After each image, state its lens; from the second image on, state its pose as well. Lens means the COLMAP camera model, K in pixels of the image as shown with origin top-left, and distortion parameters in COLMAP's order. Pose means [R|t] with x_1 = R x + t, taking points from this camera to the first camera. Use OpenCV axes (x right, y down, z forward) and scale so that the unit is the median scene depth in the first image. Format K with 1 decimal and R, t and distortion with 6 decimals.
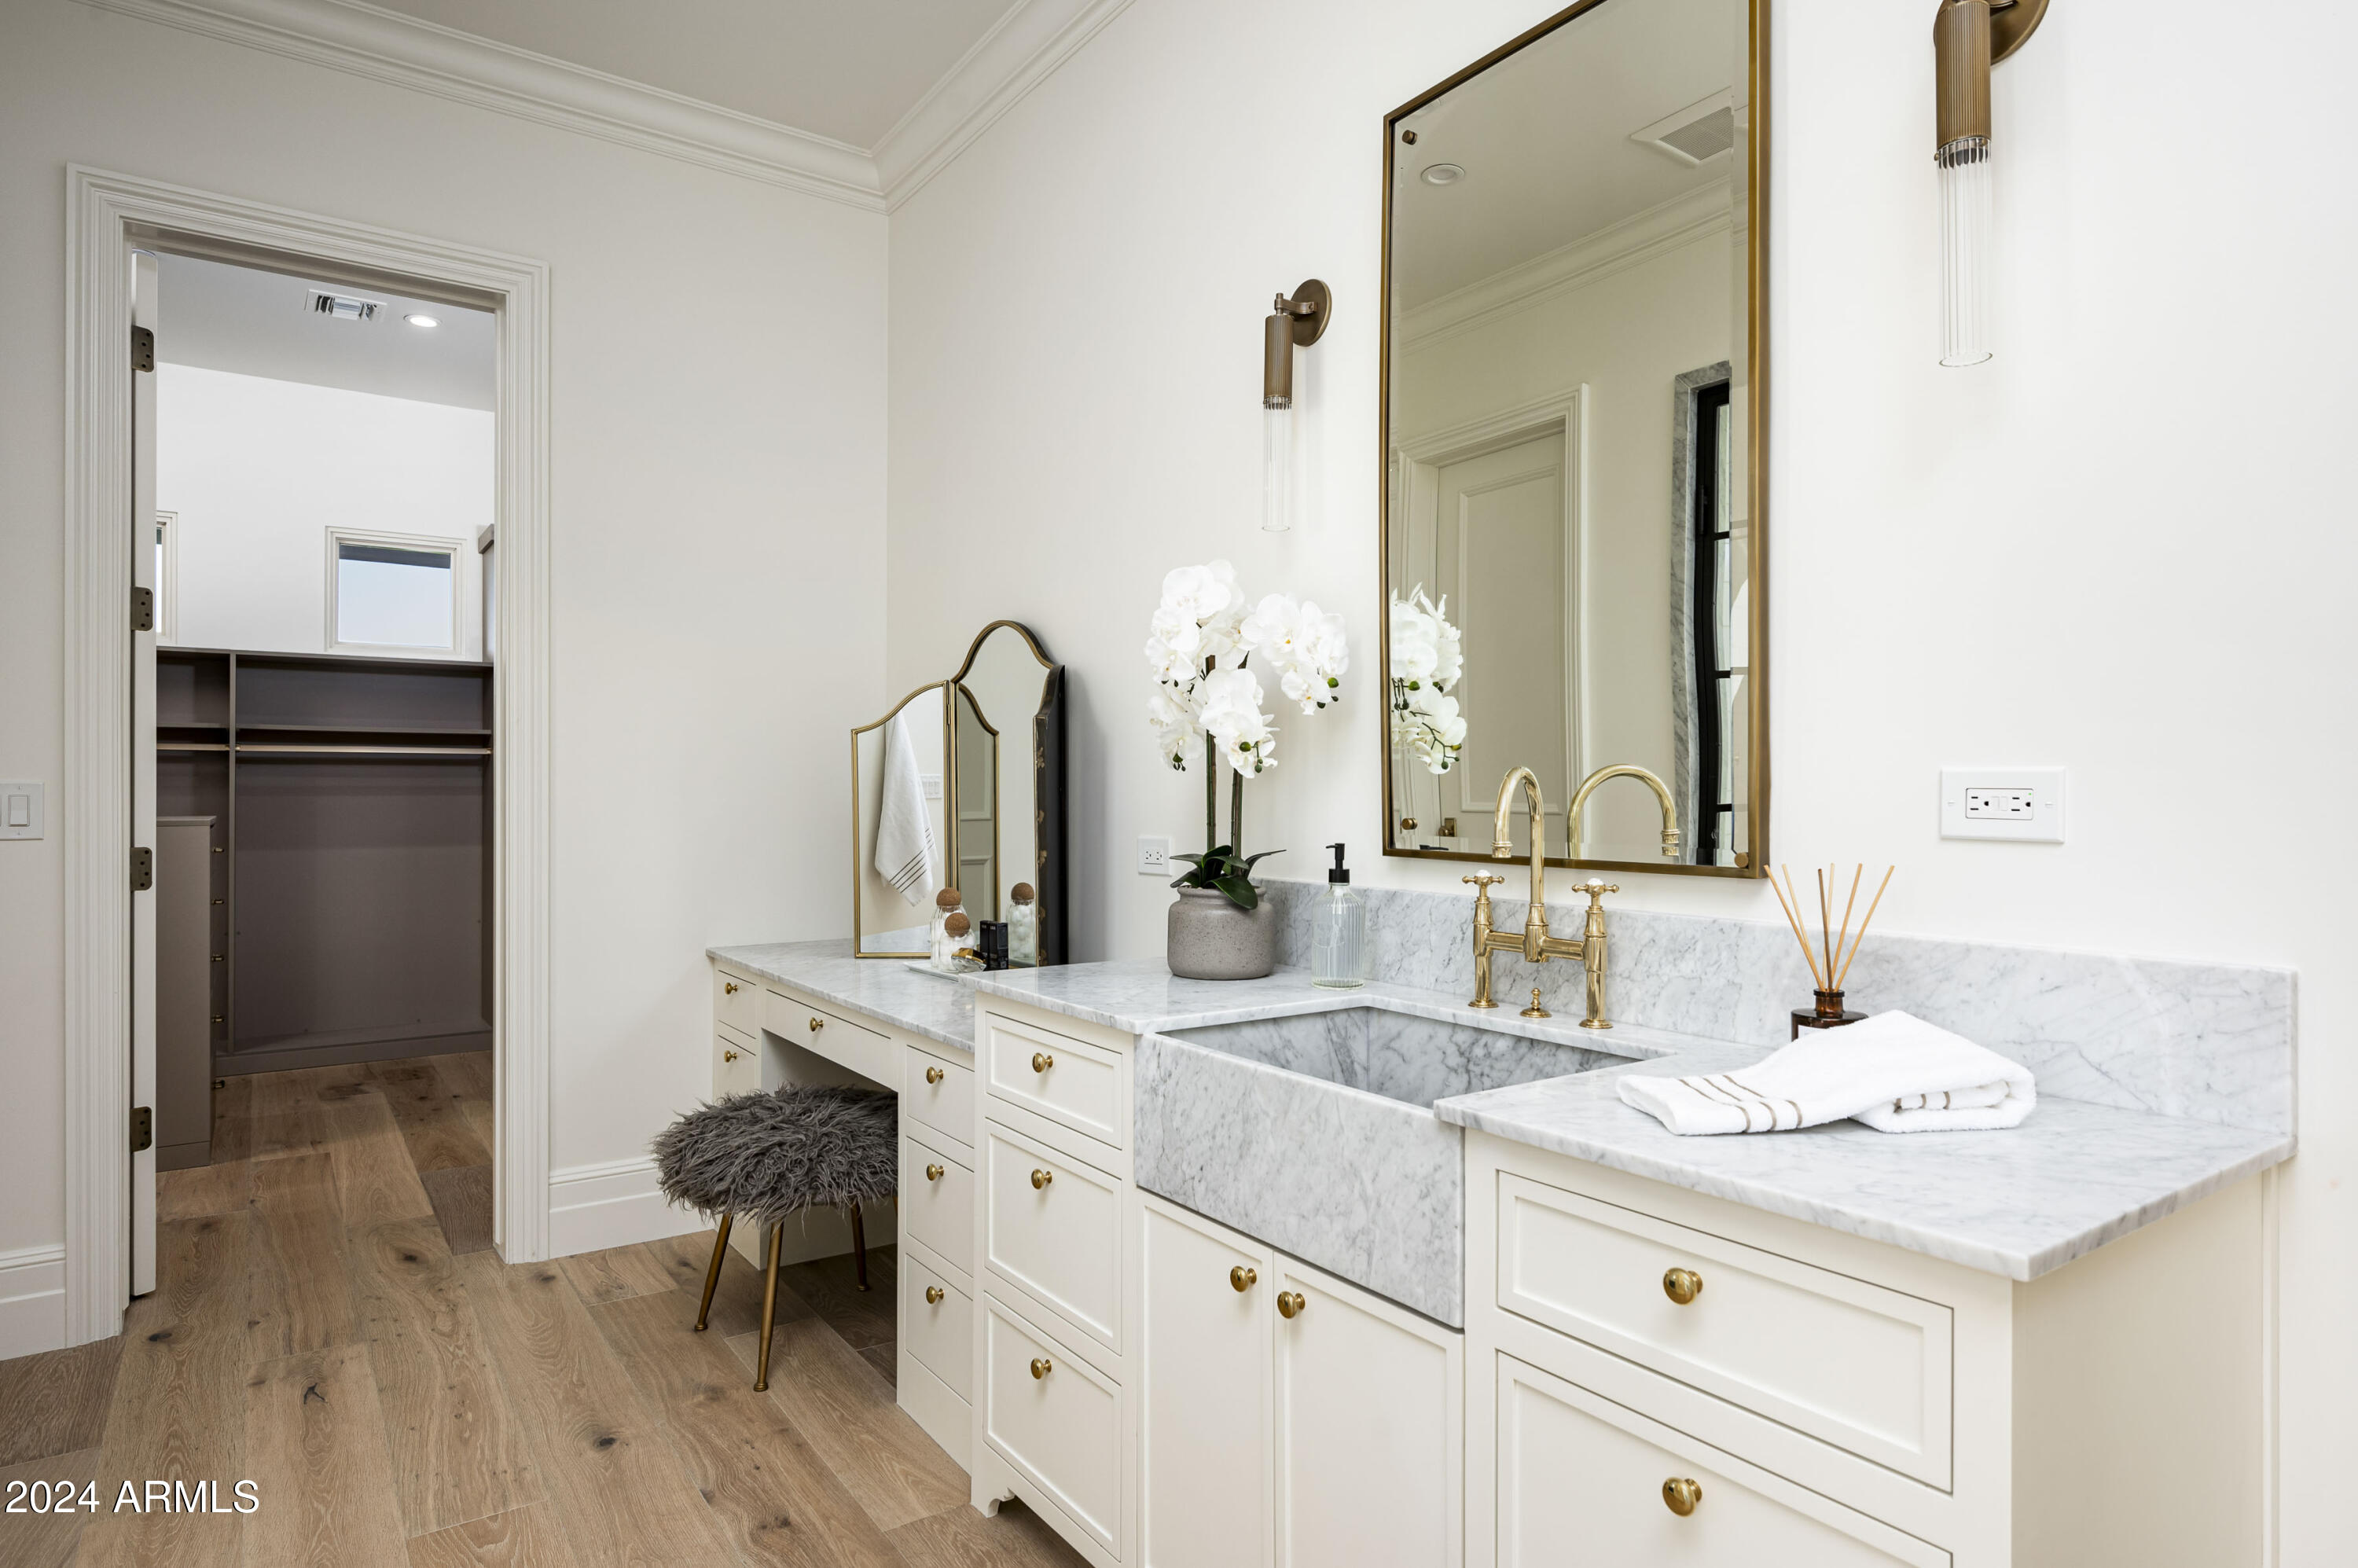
lens RADIAL K [[1306.9, 0, 1179.0], [0, 1306.9, 784.0], [0, 0, 1]] dist [0.001572, -0.000155]
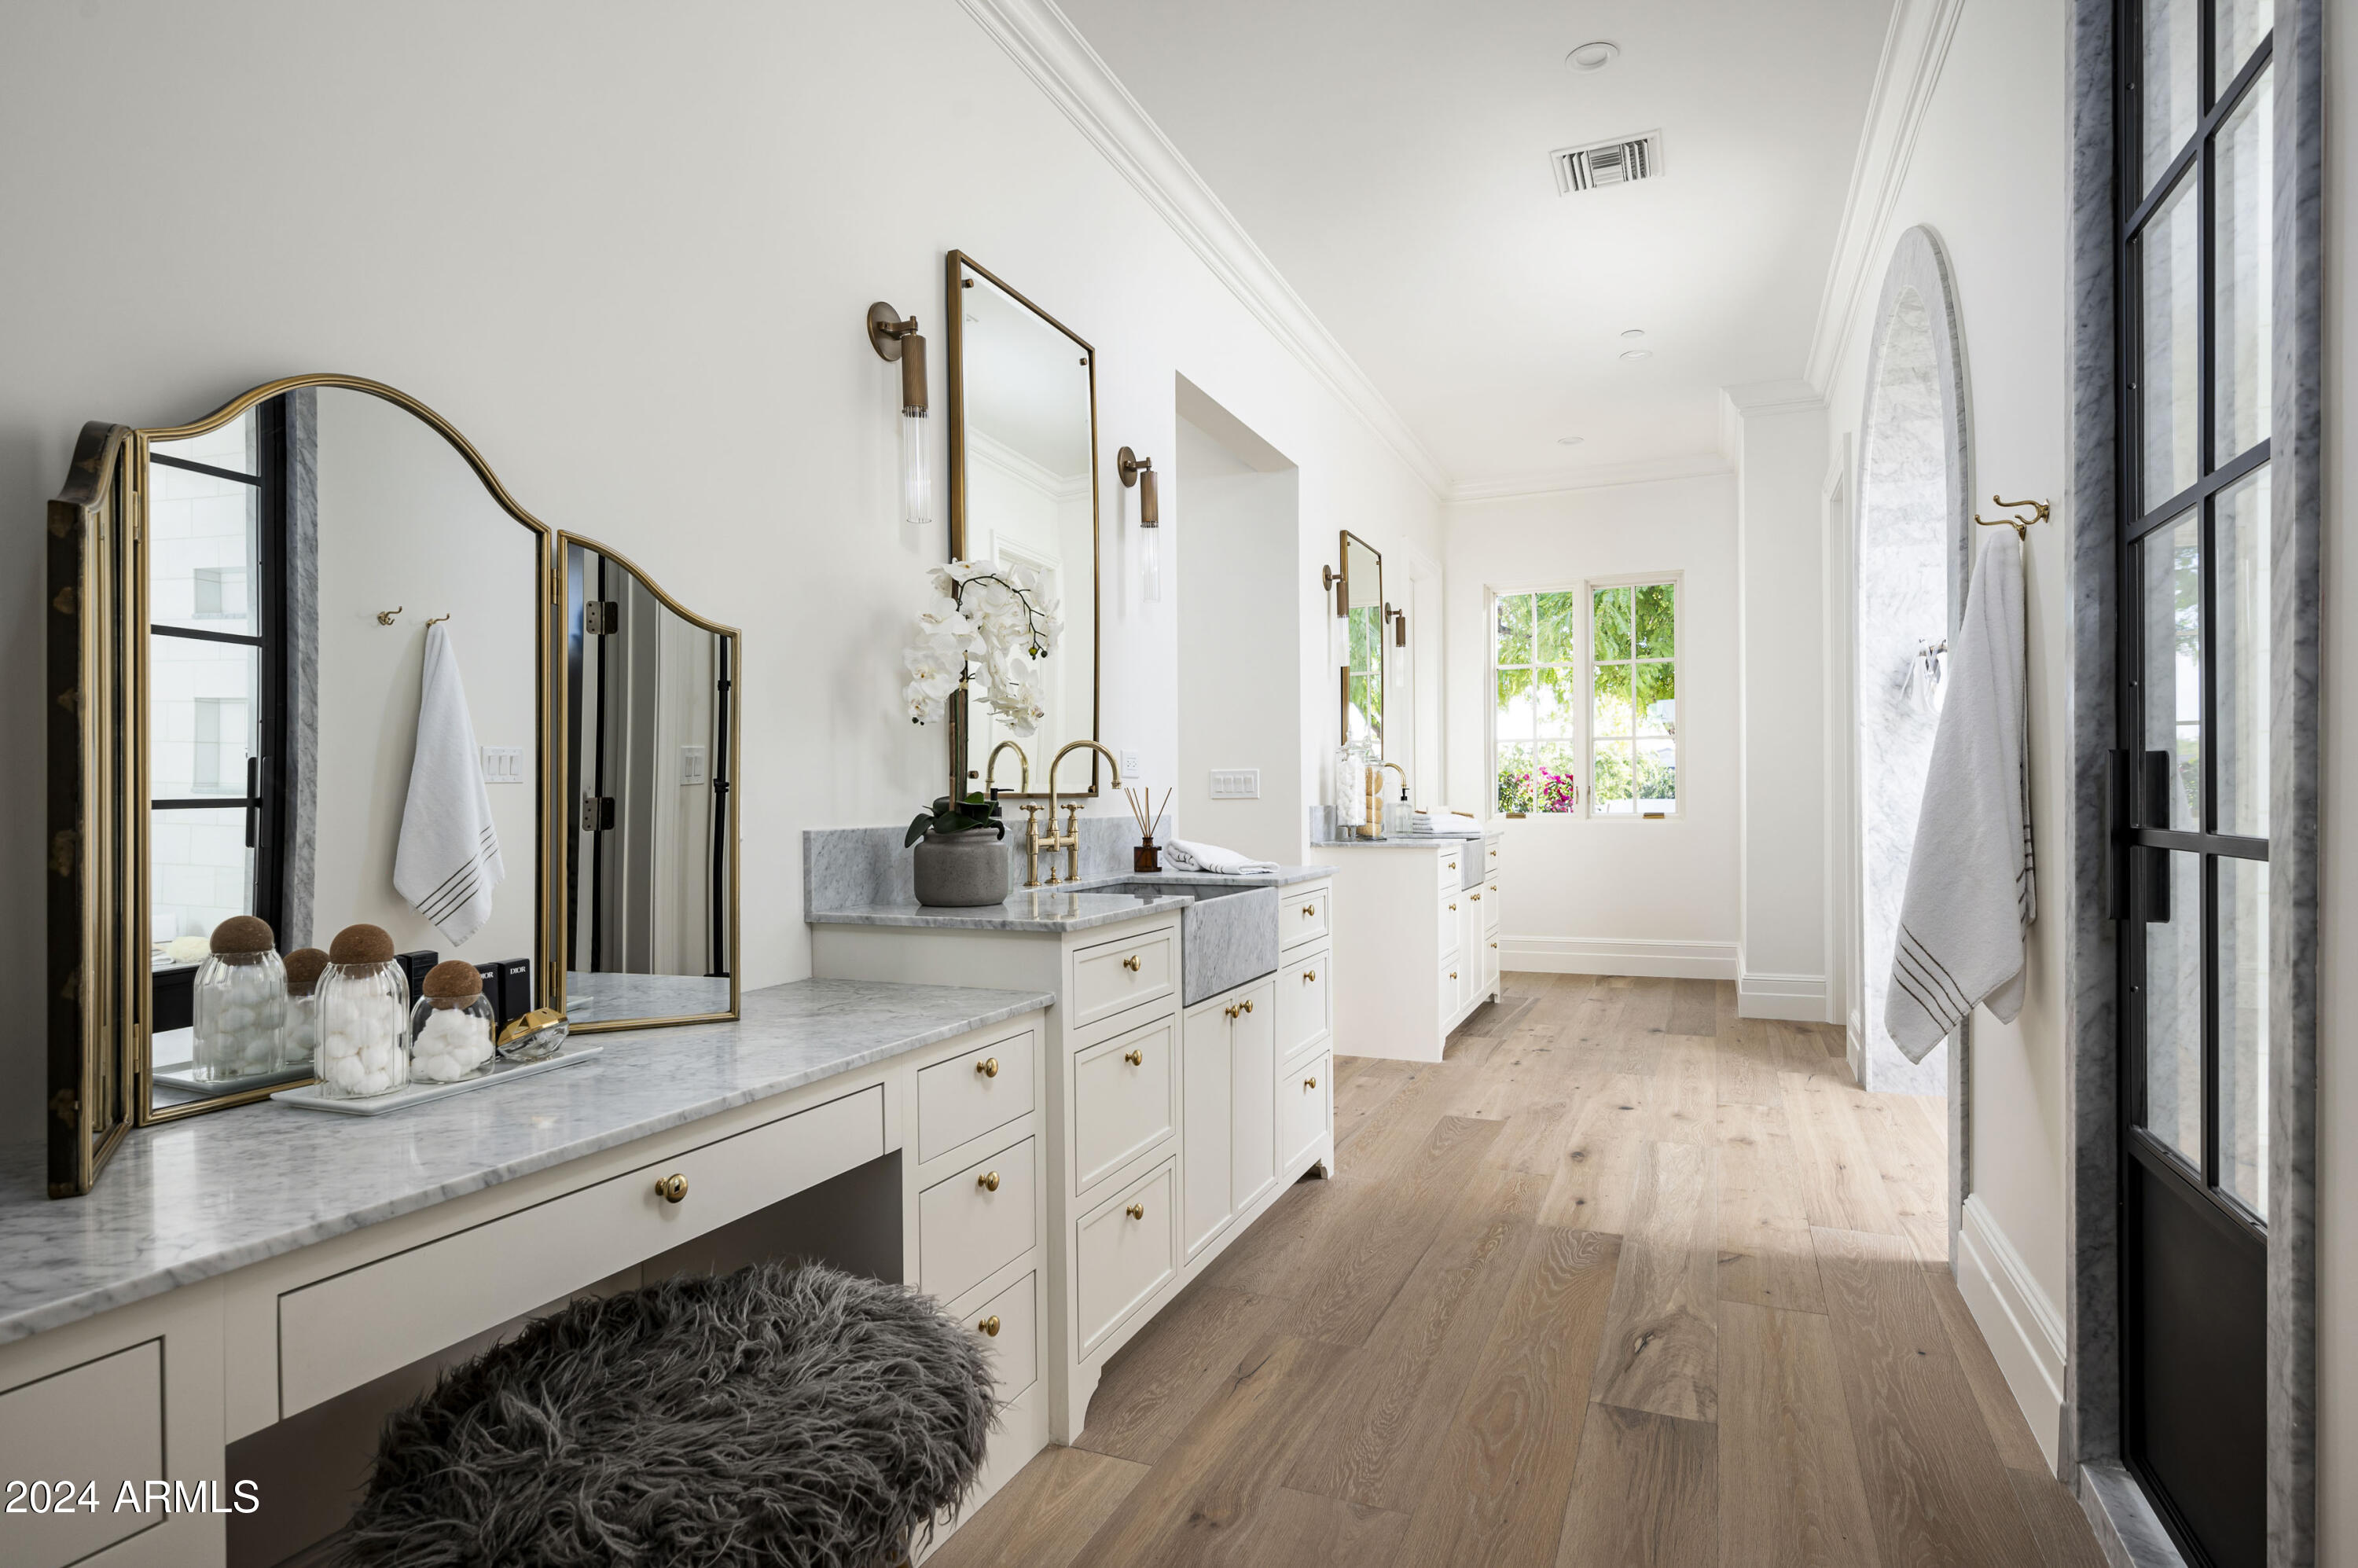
lens RADIAL K [[1242.9, 0, 1179.0], [0, 1242.9, 784.0], [0, 0, 1]] dist [-0.000081, -0.000008]
pose [[-0.527158, 0.006438, 0.849743, -1.081069], [-0.003973, 0.999942, -0.010041, 0.054642], [-0.849758, -0.008669, -0.527102, 1.526112]]
